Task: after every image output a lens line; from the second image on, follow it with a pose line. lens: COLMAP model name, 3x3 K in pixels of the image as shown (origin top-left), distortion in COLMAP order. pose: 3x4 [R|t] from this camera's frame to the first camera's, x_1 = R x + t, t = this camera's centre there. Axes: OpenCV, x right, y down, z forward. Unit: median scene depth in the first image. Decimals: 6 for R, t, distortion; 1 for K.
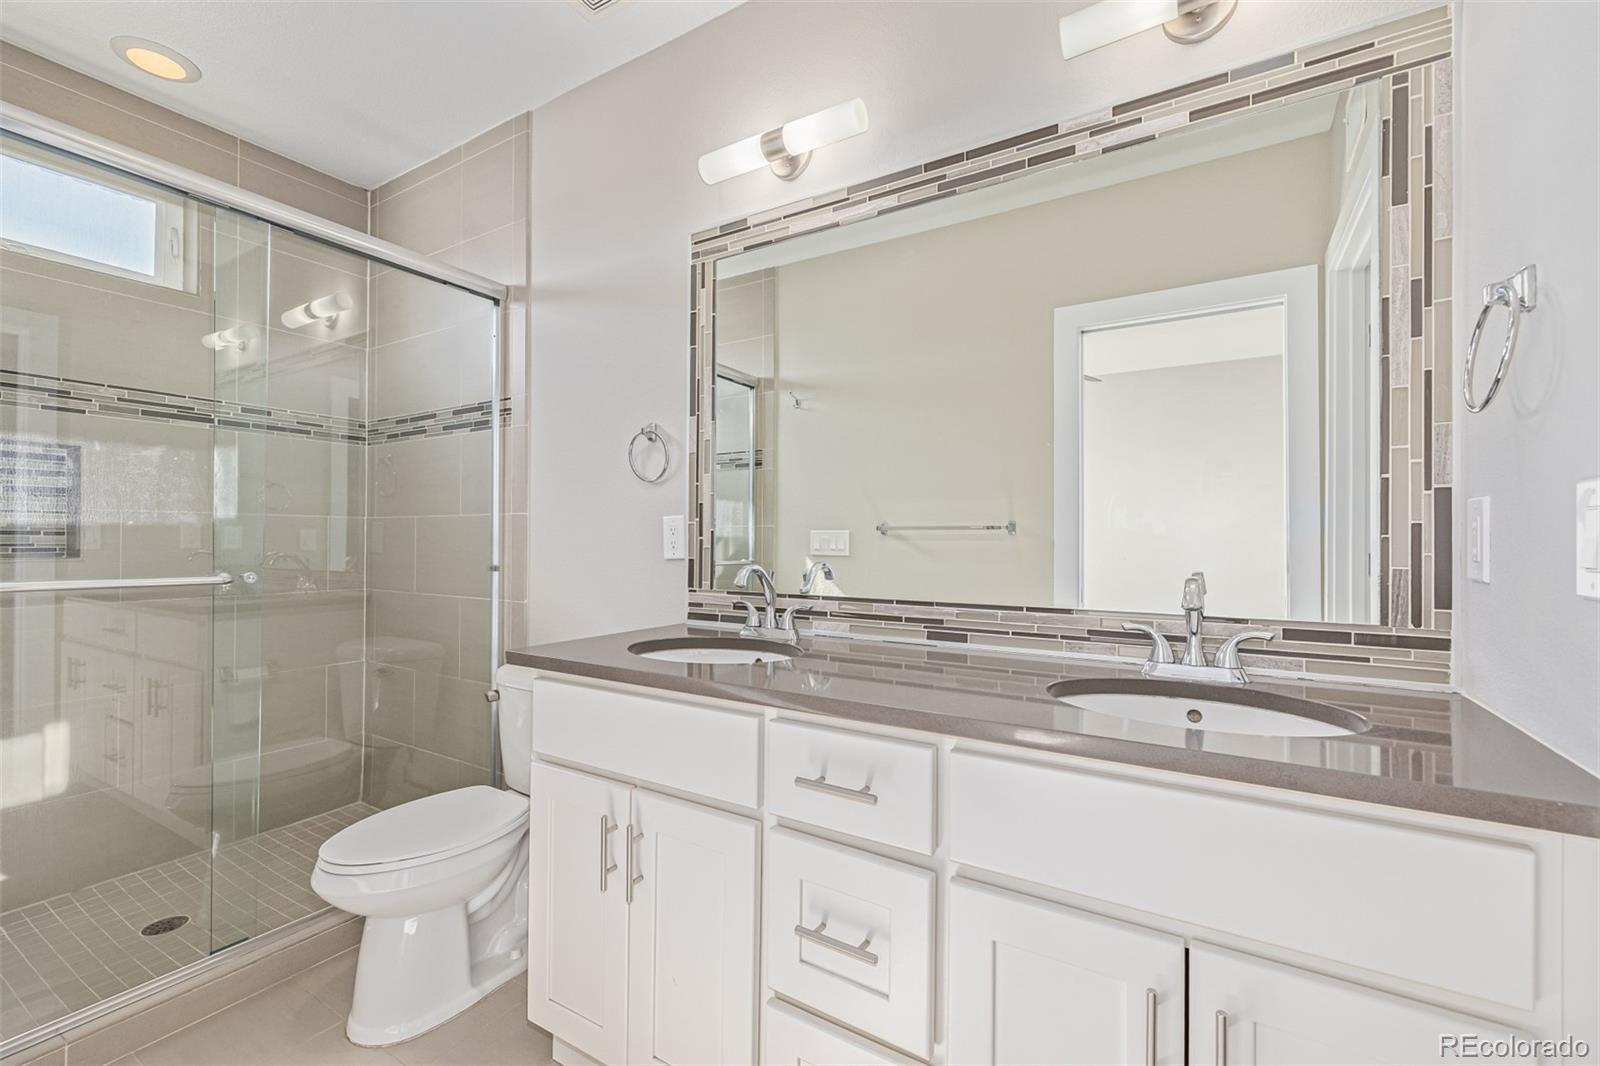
lens RADIAL K [[677.7, 0, 804.1], [0, 677.7, 542.5], [0, 0, 1]] dist [0.001272, 0.000096]
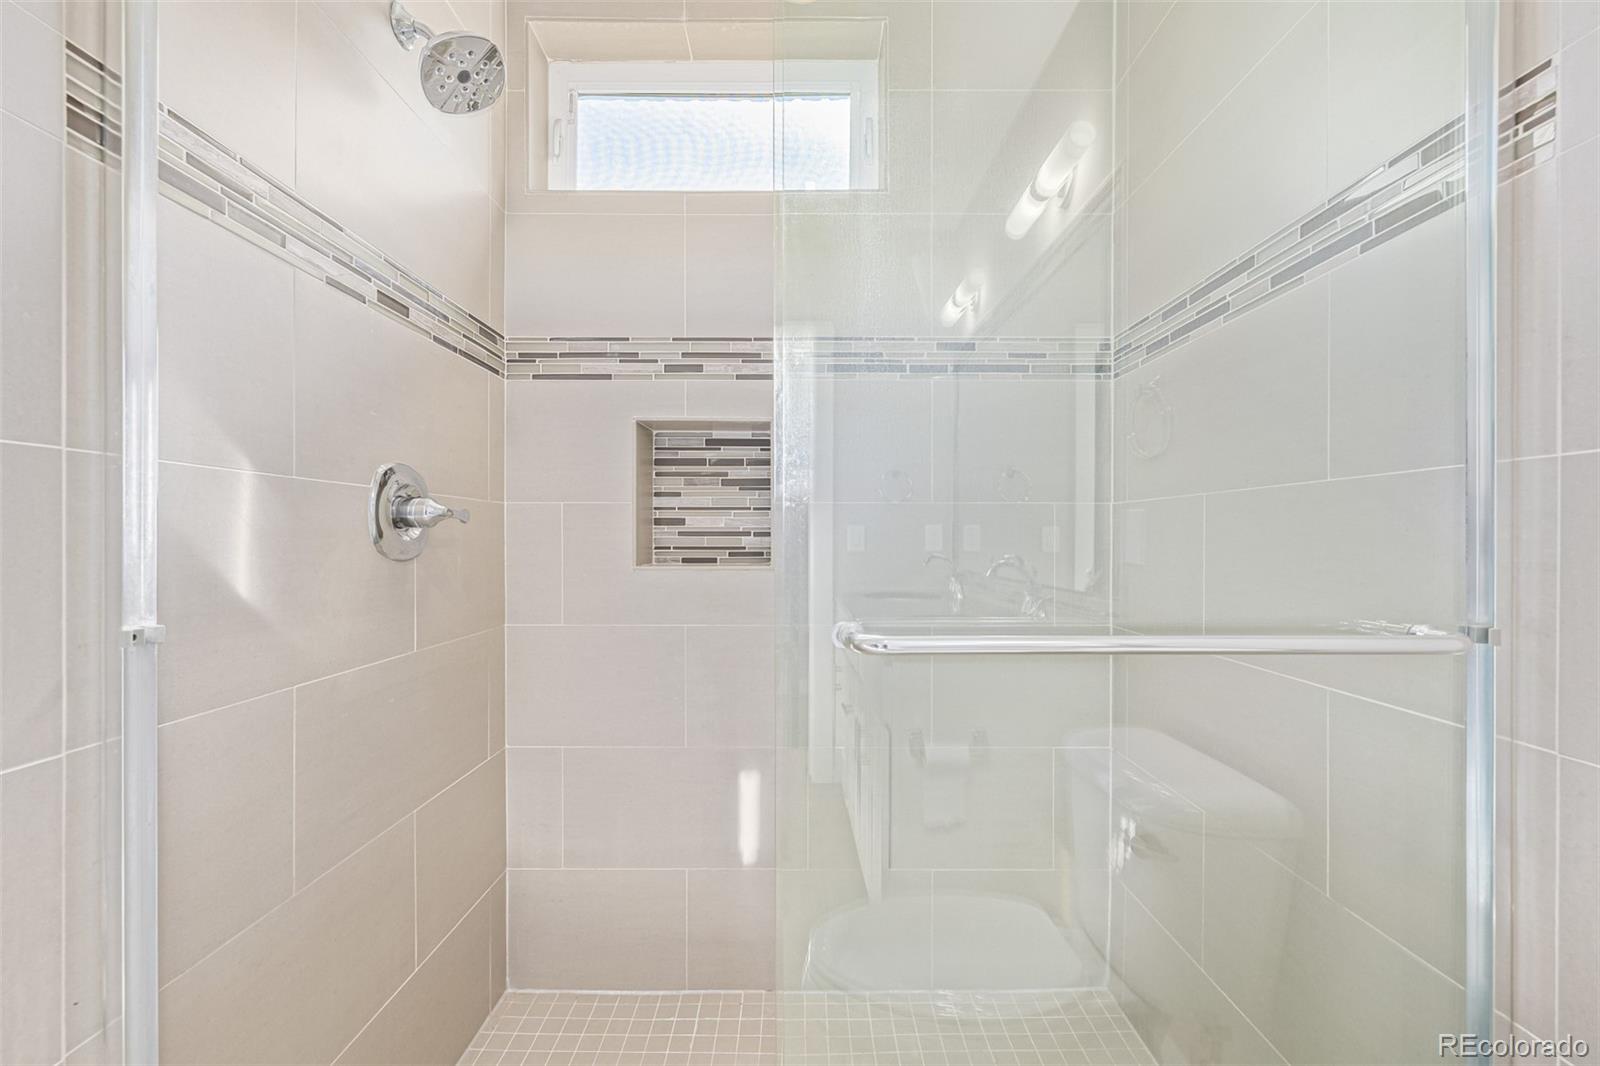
lens RADIAL K [[677.7, 0, 804.1], [0, 677.7, 542.5], [0, 0, 1]] dist [0.001272, 0.000096]
pose [[0.518052, 0.007568, -0.855315, -0.306928], [-0.003950, 0.999971, 0.006456, -0.007400], [0.855340, 0.000034, 0.518067, 0.508697]]
